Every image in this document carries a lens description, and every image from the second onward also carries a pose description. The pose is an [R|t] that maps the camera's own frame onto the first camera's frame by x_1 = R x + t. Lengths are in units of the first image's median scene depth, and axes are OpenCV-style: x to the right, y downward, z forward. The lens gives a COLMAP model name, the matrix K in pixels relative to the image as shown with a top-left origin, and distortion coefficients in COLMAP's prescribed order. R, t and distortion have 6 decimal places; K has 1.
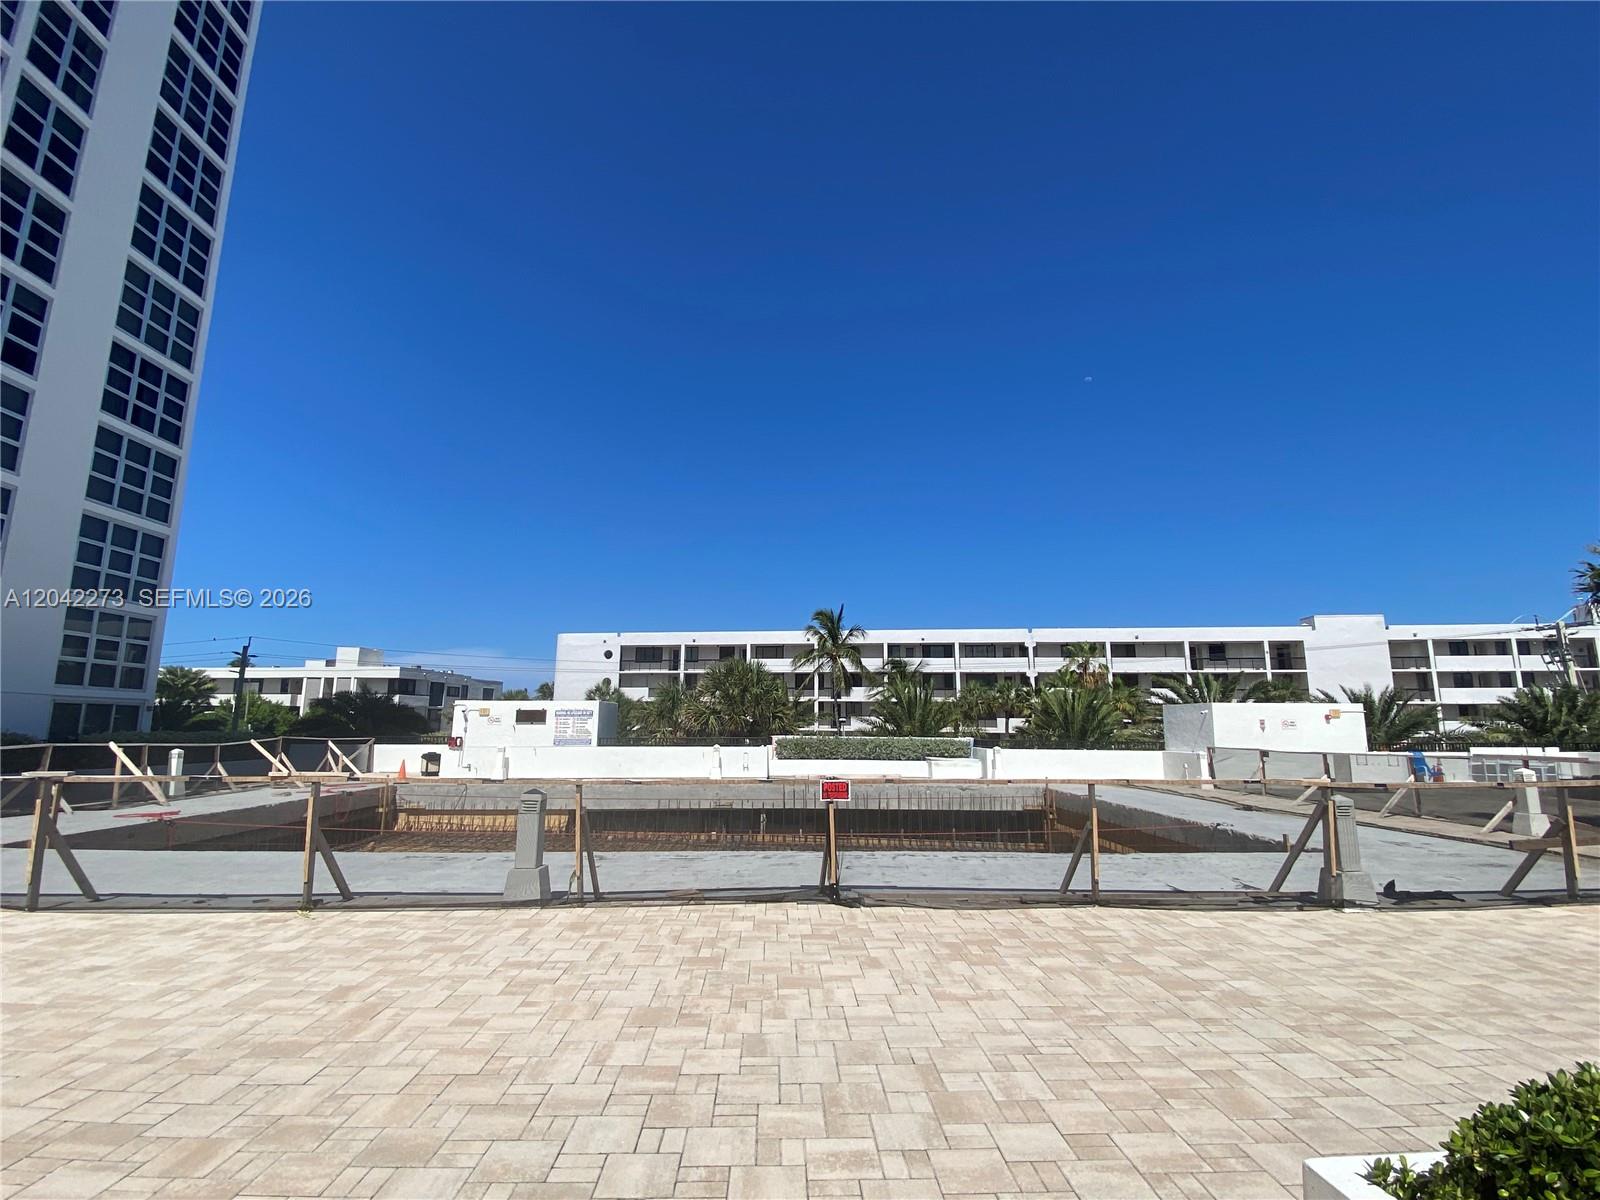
lens RADIAL K [[769.7, 0, 814.6], [0, 769.7, 598.6], [0, 0, 1]] dist [-0.002572, -0.000876]
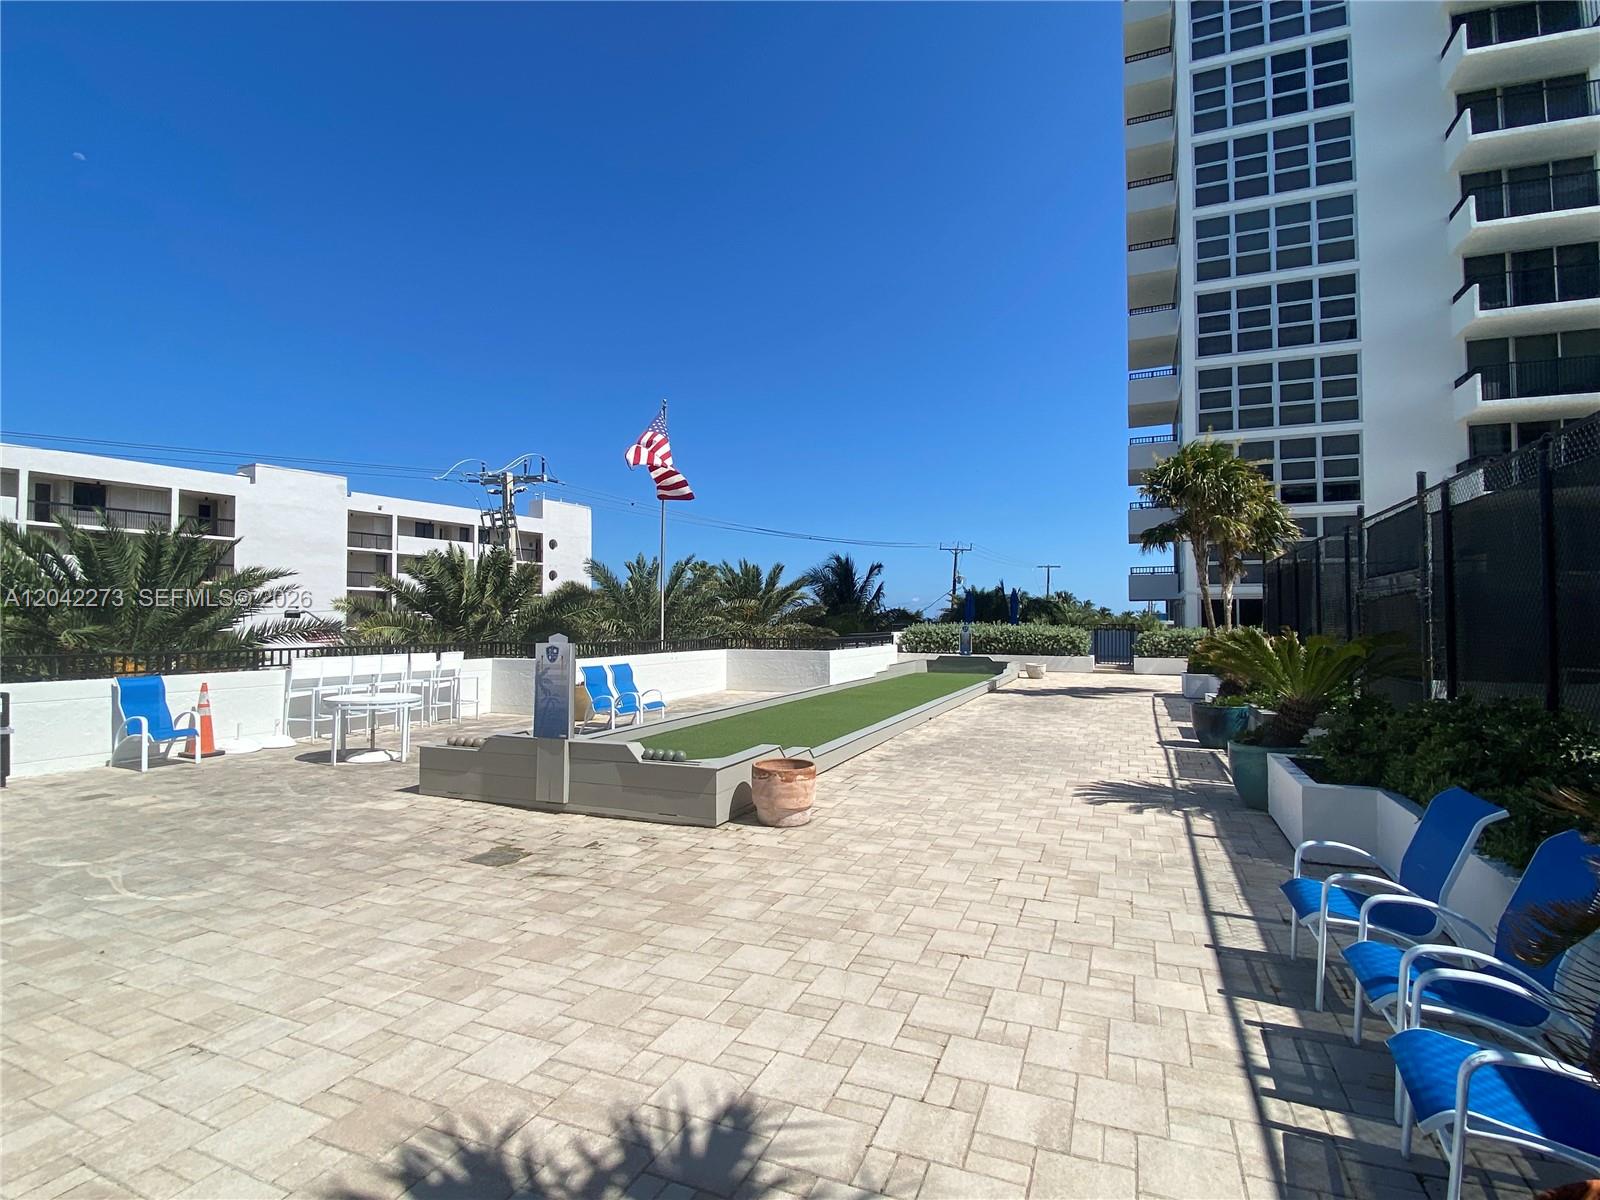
lens RADIAL K [[786.5, 0, 806.6], [0, 786.5, 599.5], [0, 0, 1]] dist [-0.002817, -0.000785]
pose [[0.430159, 0.025775, 0.902385, 0.209835], [-0.153802, 0.987071, 0.045122, 0.035012], [-0.889555, -0.158199, 0.428561, 0.203348]]
